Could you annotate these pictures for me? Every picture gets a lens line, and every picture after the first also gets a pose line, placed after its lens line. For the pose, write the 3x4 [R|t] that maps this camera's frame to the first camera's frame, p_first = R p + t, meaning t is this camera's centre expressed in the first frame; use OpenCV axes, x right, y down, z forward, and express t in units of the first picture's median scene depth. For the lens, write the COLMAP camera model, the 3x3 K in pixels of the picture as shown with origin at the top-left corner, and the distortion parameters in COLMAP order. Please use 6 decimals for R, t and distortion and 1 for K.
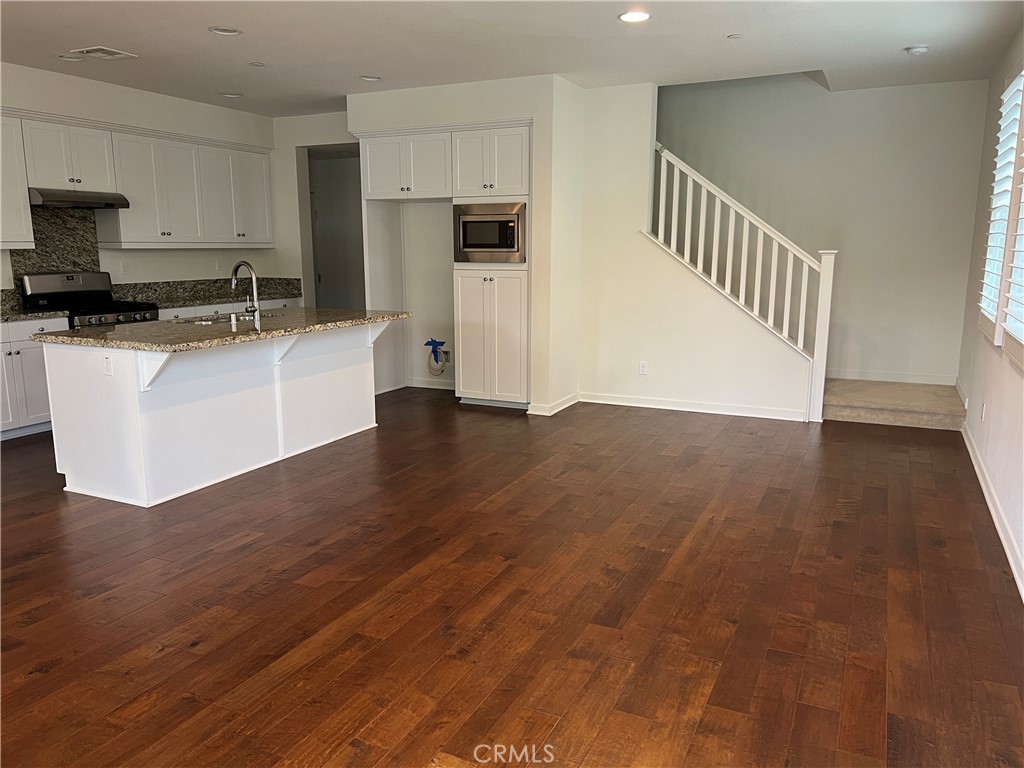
lens RADIAL K [[762.5, 0, 511.9], [0, 762.5, 388.5], [0, 0, 1]] dist [0.058616, -0.078417]
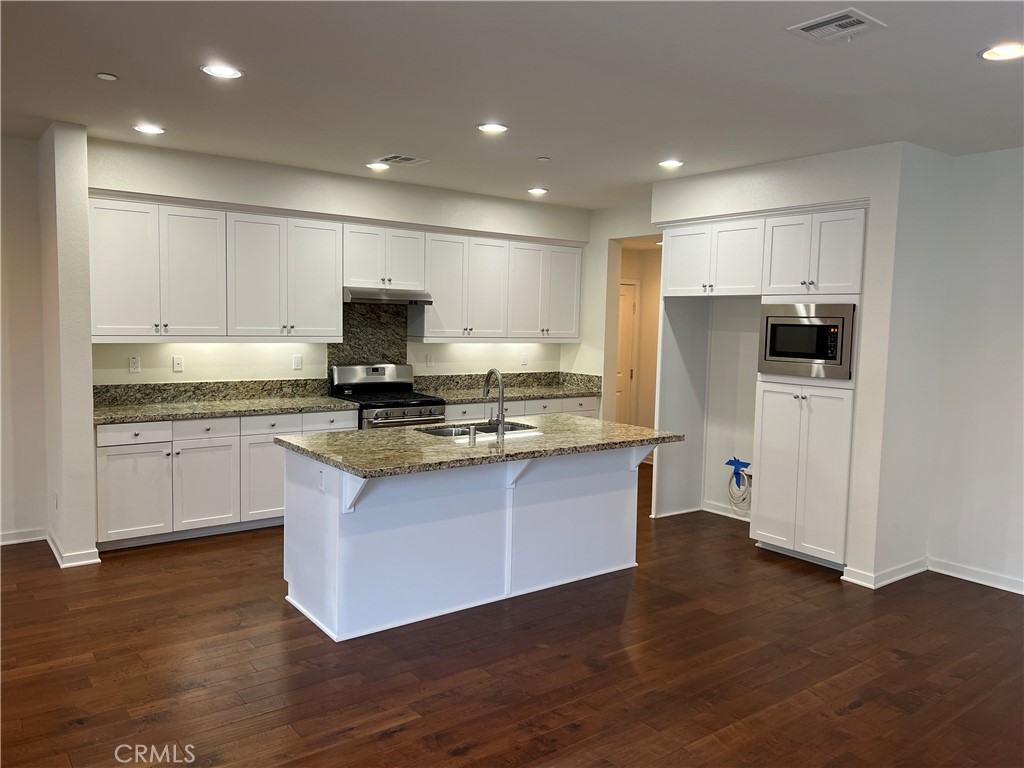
lens RADIAL K [[762.5, 0, 515.7], [0, 762.5, 376.0], [0, 0, 1]] dist [0.058616, -0.078417]
pose [[0.888553, 0.055606, -0.455392, 0.070634], [-0.107999, 0.990084, -0.089830, -0.063328], [0.445881, 0.129000, 0.885748, 0.168172]]
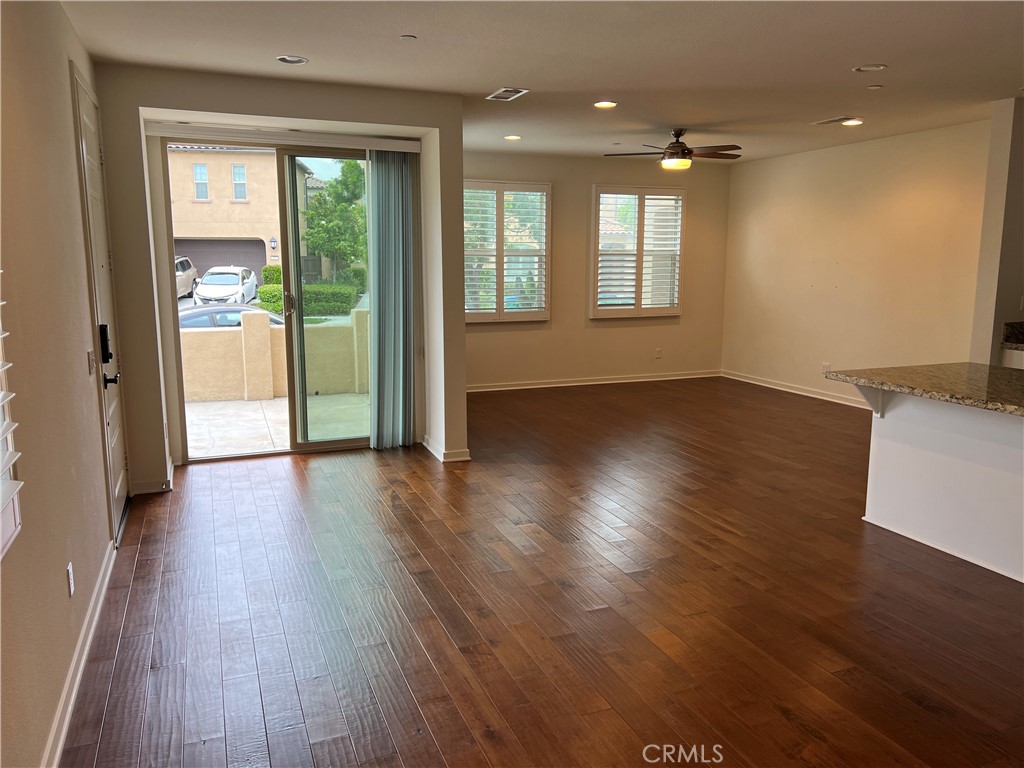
lens RADIAL K [[762.5, 0, 509.9], [0, 762.5, 388.0], [0, 0, 1]] dist [0.058616, -0.078417]
pose [[-0.679012, 0.130502, -0.722434, 0.435165], [-0.130141, 0.947089, 0.293403, -0.190479], [0.722499, 0.293242, -0.626102, 0.841470]]
